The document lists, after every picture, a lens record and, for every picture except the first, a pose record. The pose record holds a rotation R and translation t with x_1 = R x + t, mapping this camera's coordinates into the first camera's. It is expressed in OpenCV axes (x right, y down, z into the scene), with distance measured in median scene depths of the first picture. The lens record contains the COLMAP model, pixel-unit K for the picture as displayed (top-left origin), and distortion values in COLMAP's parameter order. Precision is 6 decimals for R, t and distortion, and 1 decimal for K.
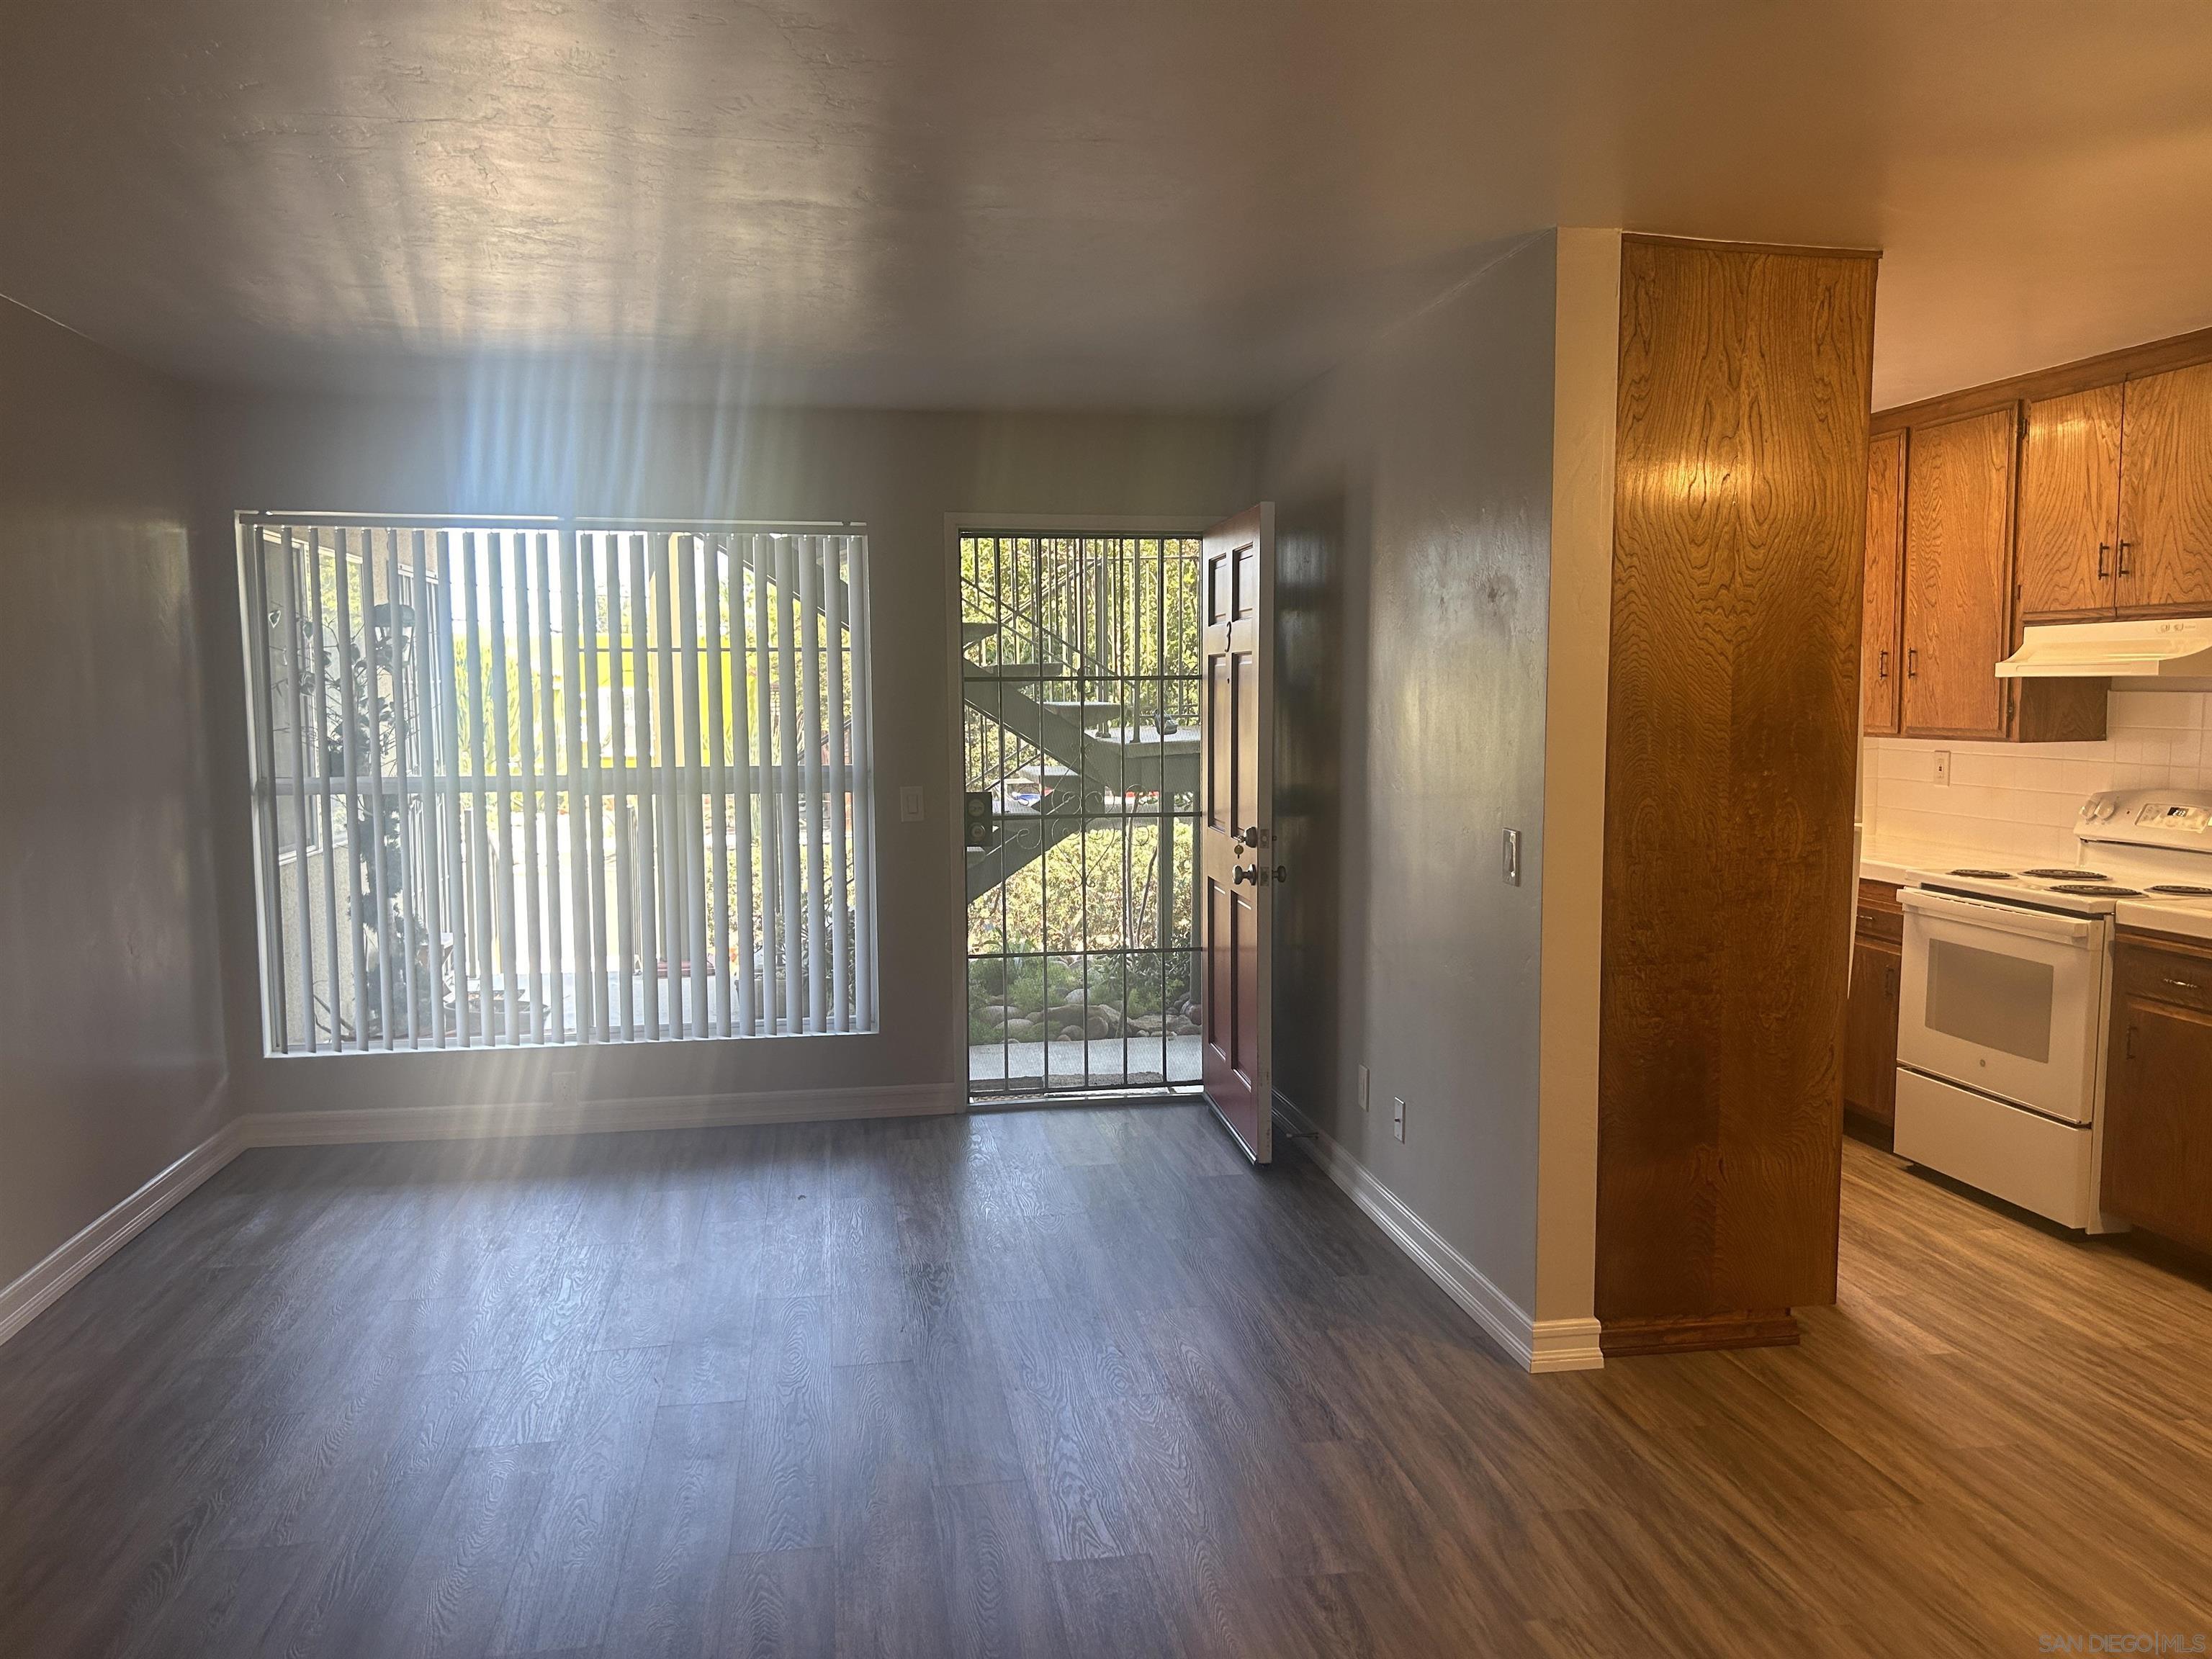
lens RADIAL K [[1662.4, 0, 1104.3], [0, 1662.4, 840.1], [0, 0, 1]] dist [0.077543, -0.102036]
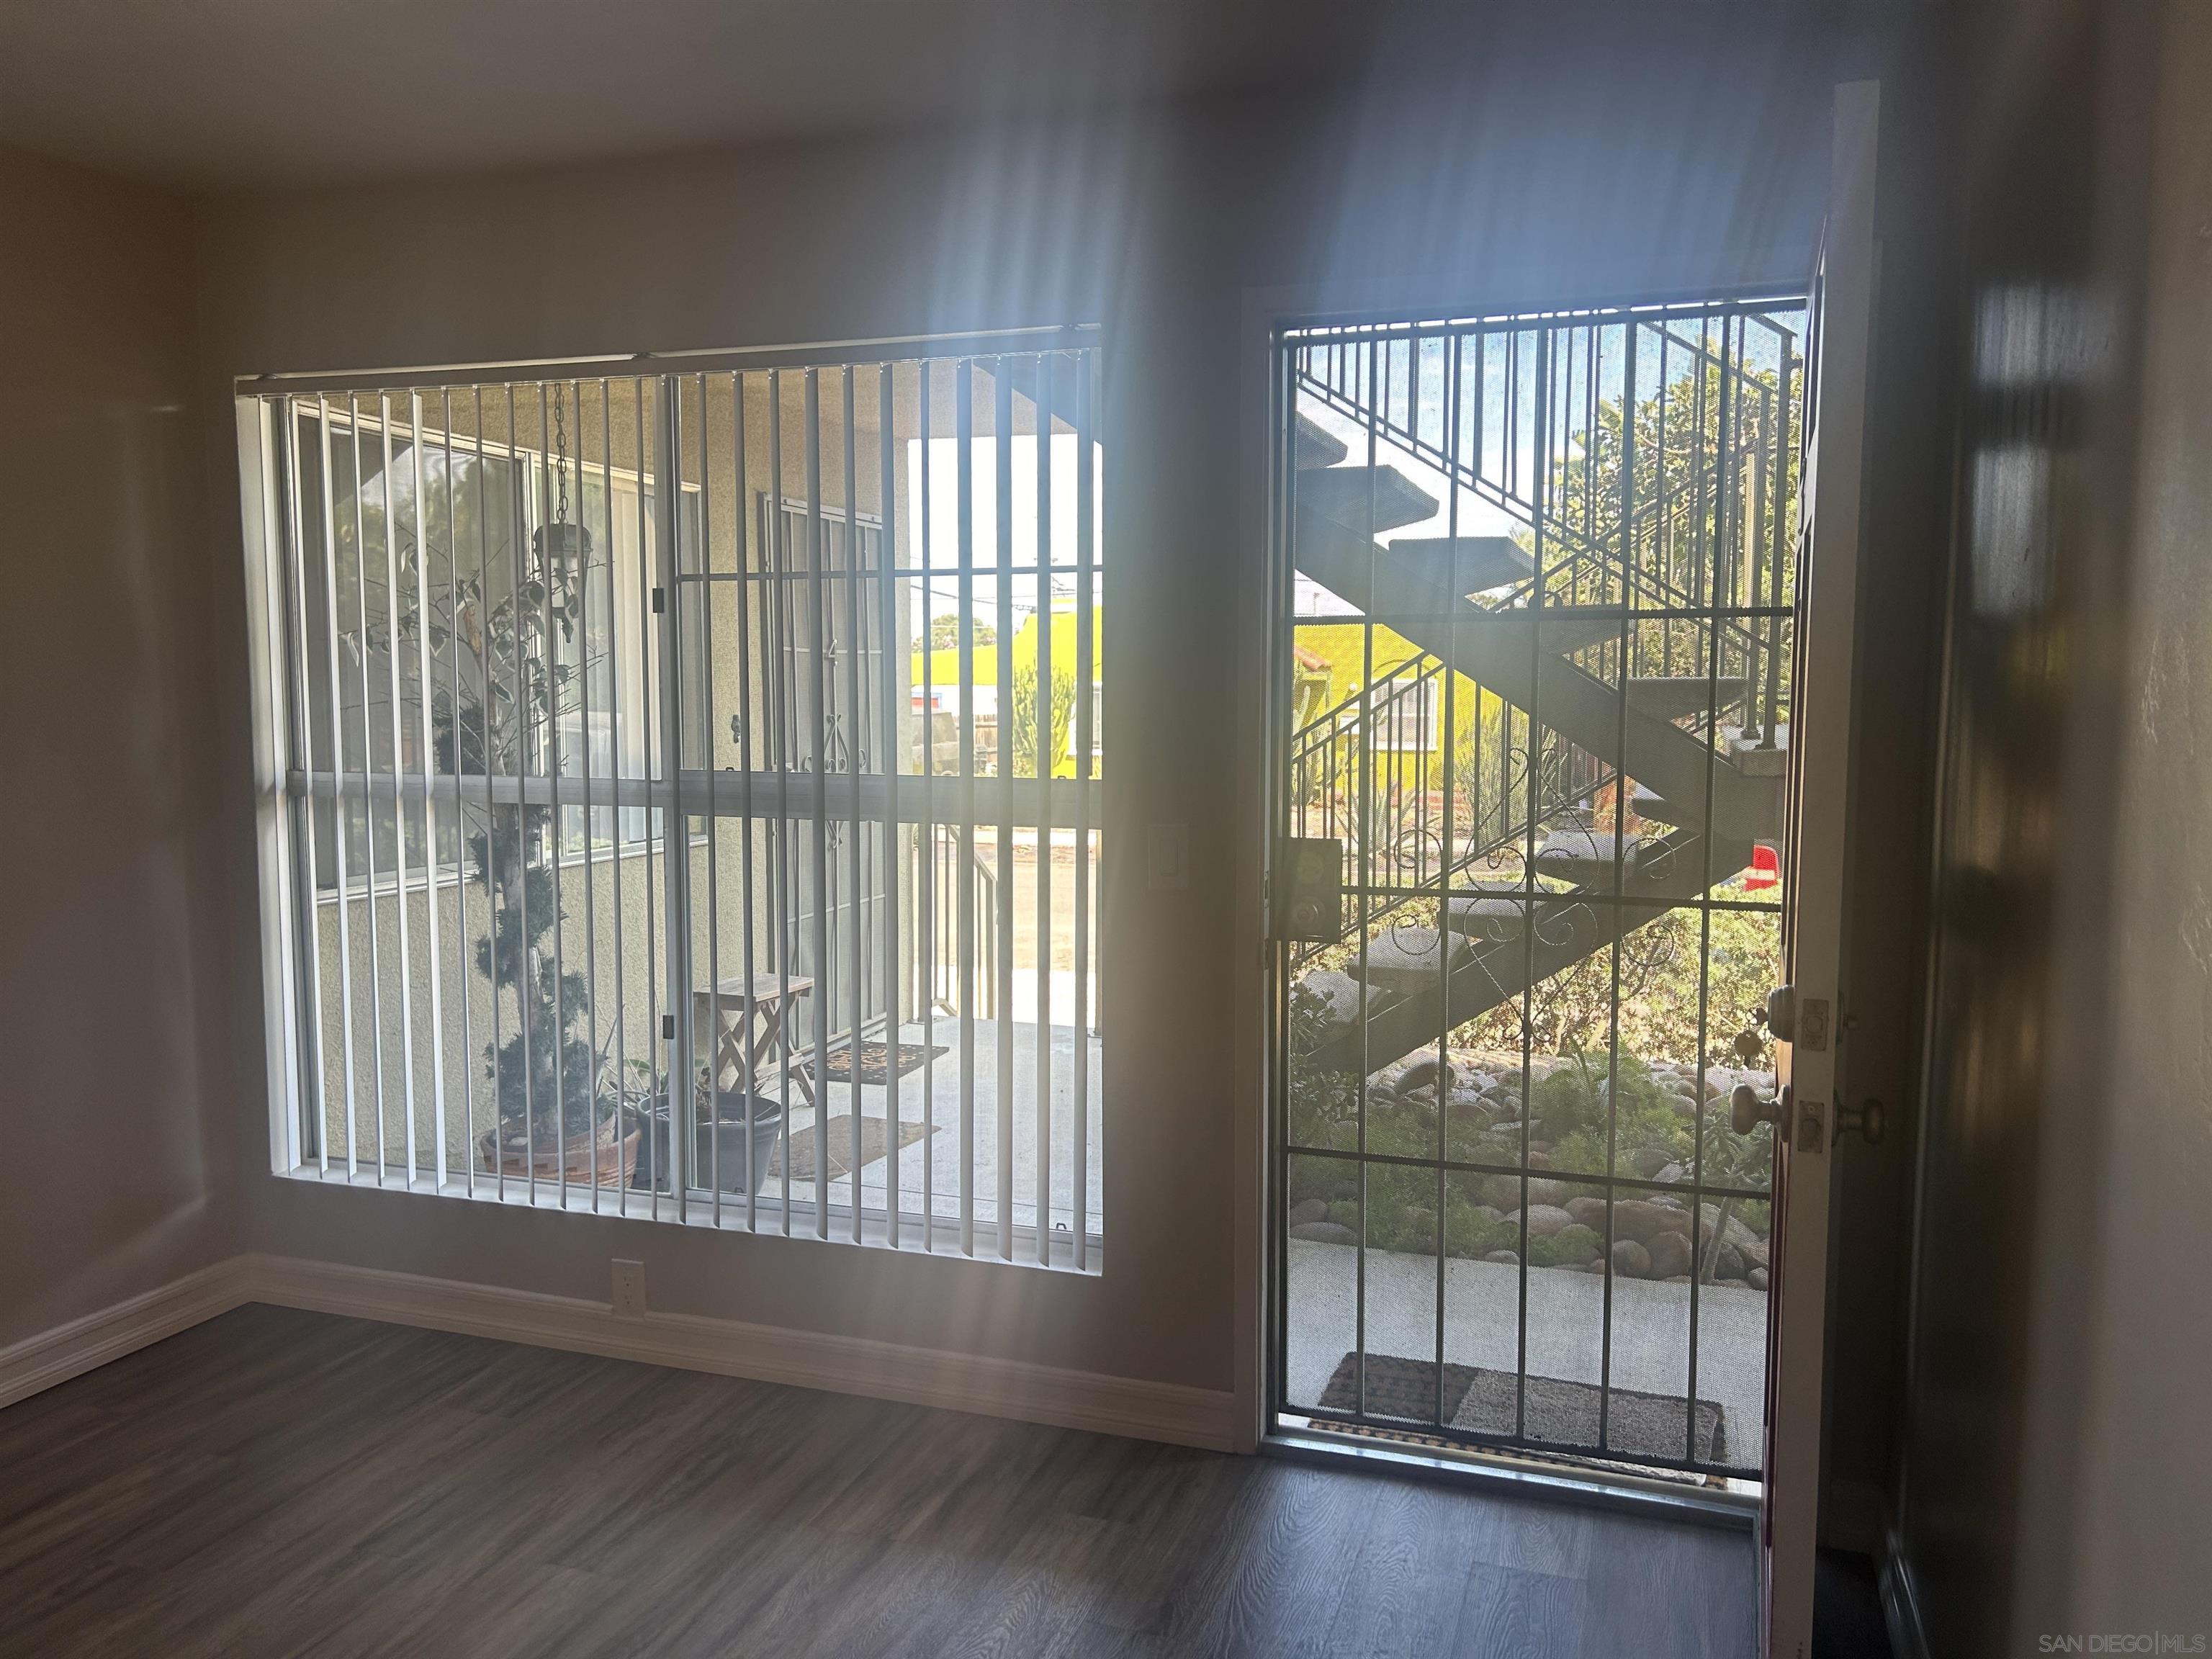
lens RADIAL K [[1674.1, 0, 1108.7], [0, 1674.1, 814.8], [0, 0, 1]] dist [0.048595, -0.006193]
pose [[0.881002, 0.045215, -0.470947, 0.132899], [-0.050334, 0.998731, 0.001725, -0.039842], [0.470428, 0.022185, 0.882160, 0.597131]]
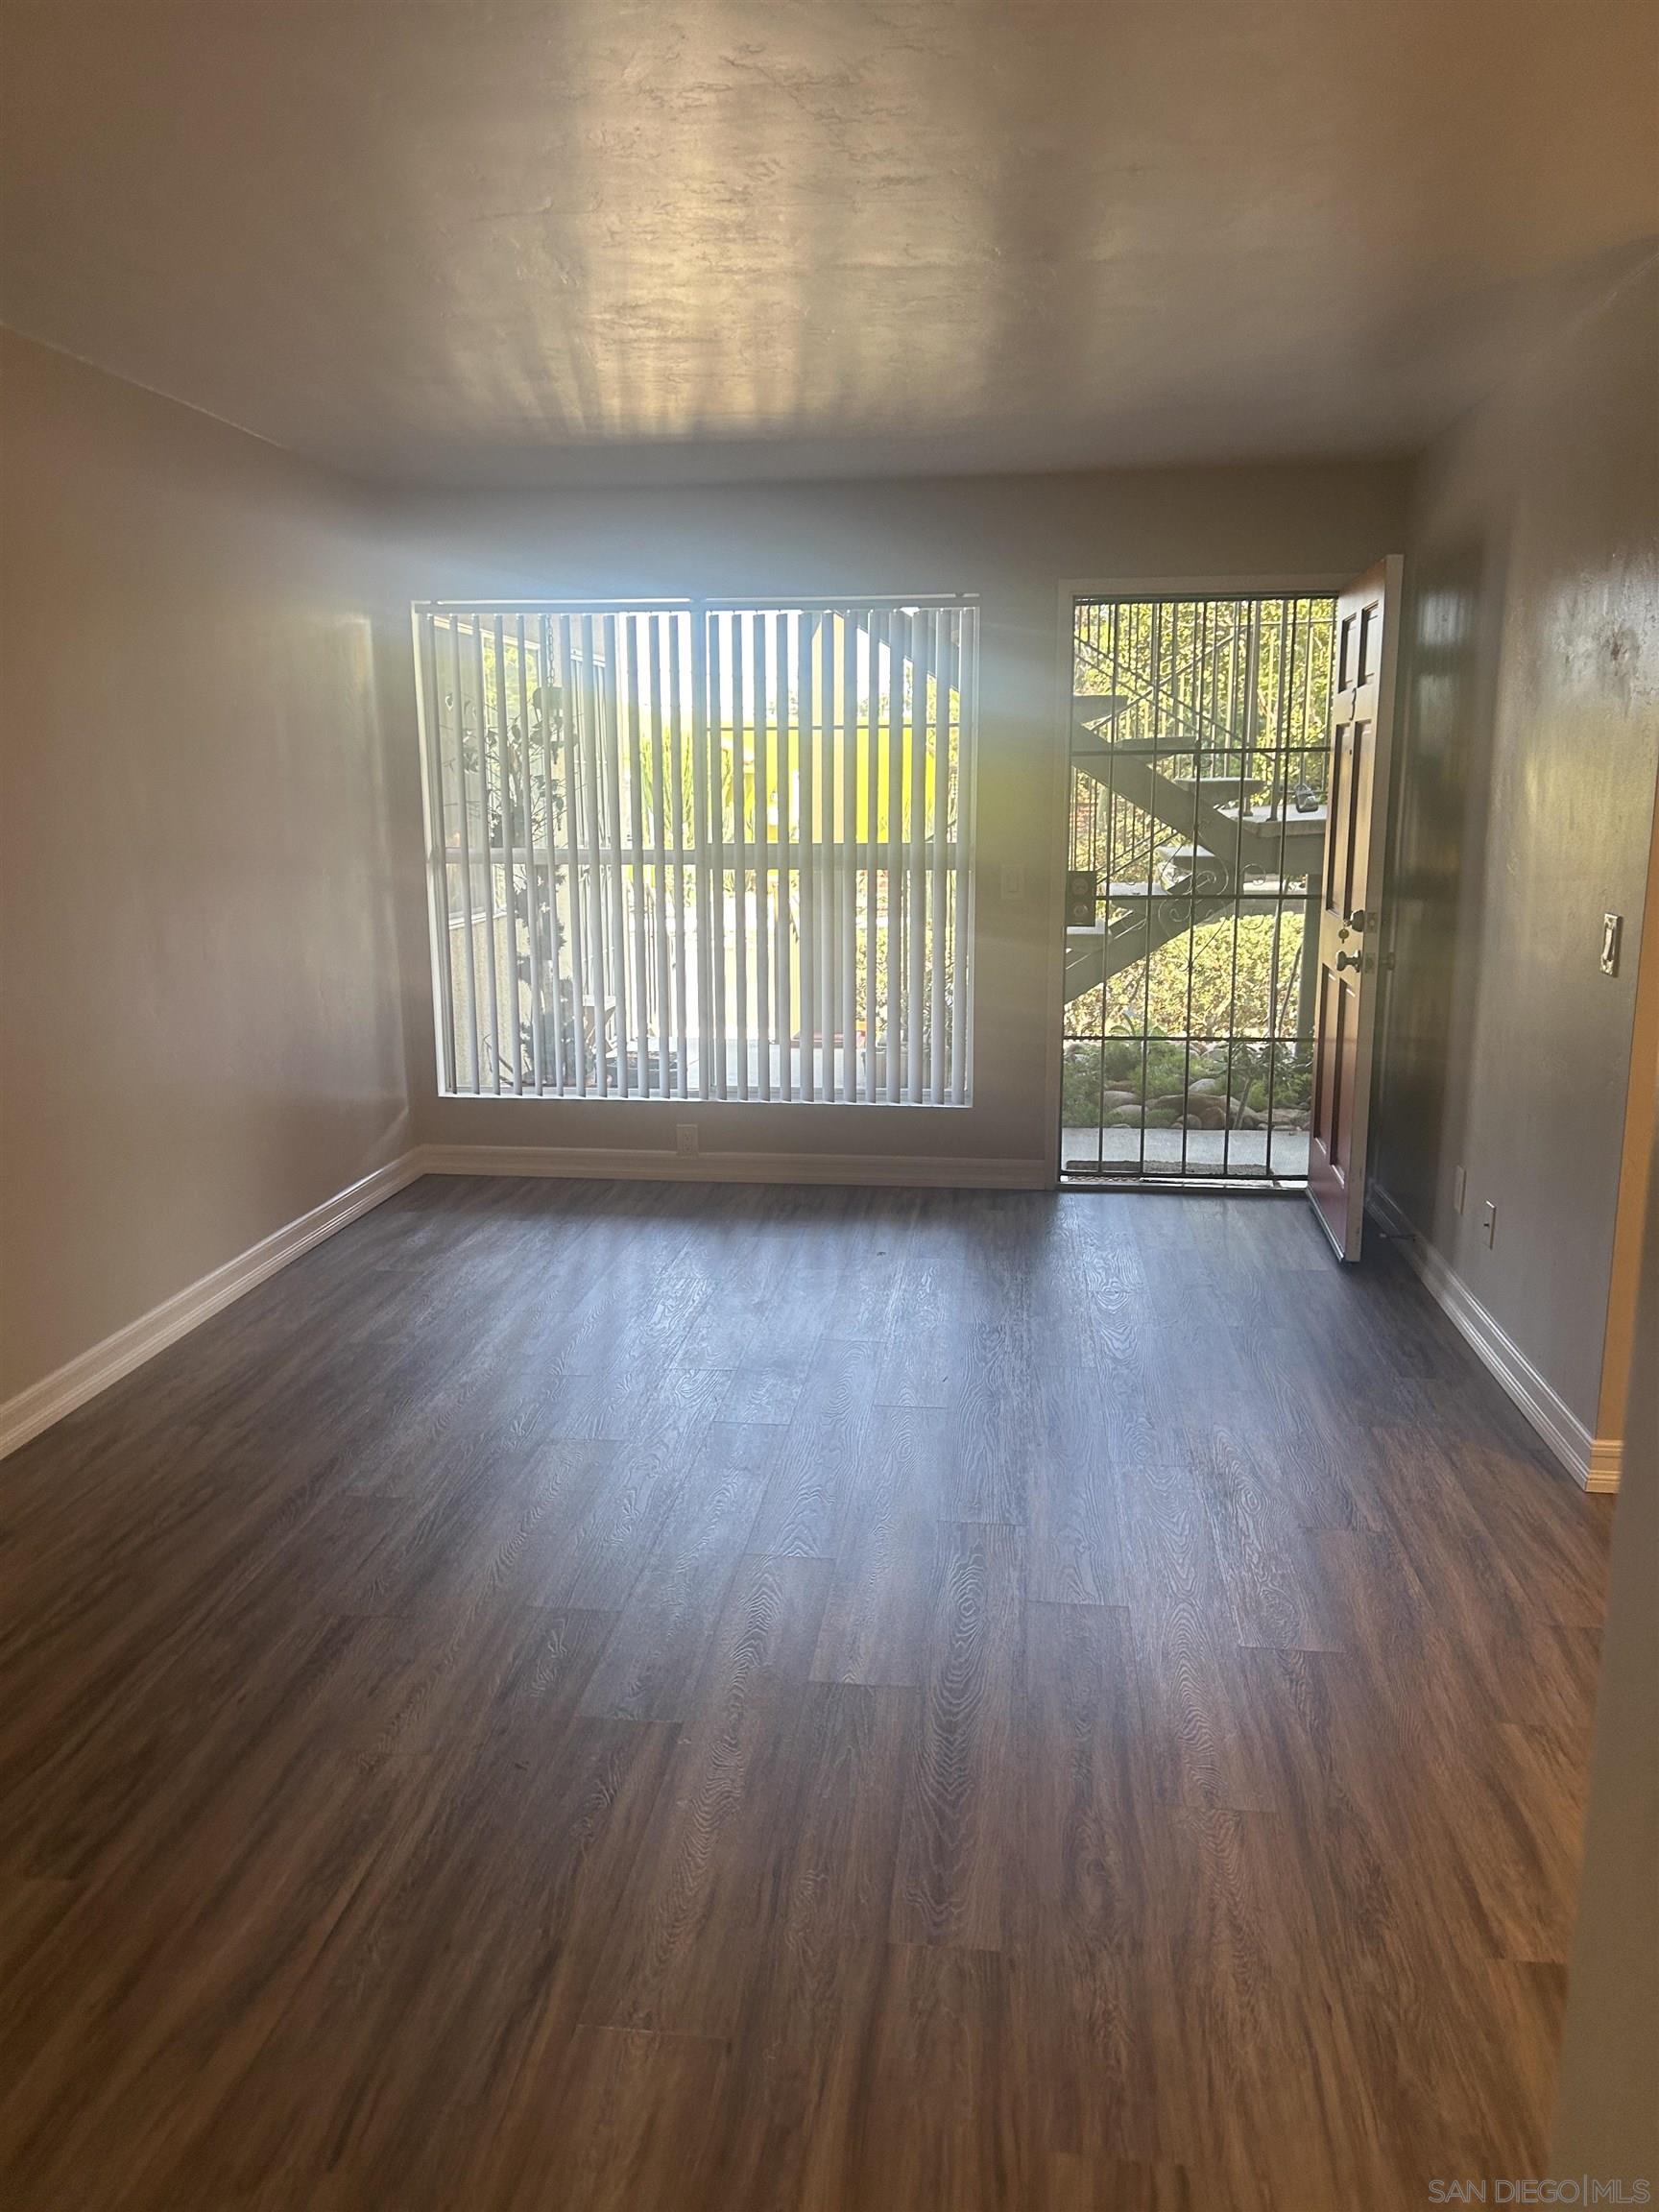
lens RADIAL K [[1674.1, 0, 817.4], [0, 1674.1, 1102.7], [0, 0, 1]] dist [0.048595, -0.006193]
pose [[0.959229, 0.054778, -0.277270, 0.066475], [-0.025365, 0.993764, 0.108578, 0.004453], [0.281489, -0.097118, 0.954637, -0.010292]]
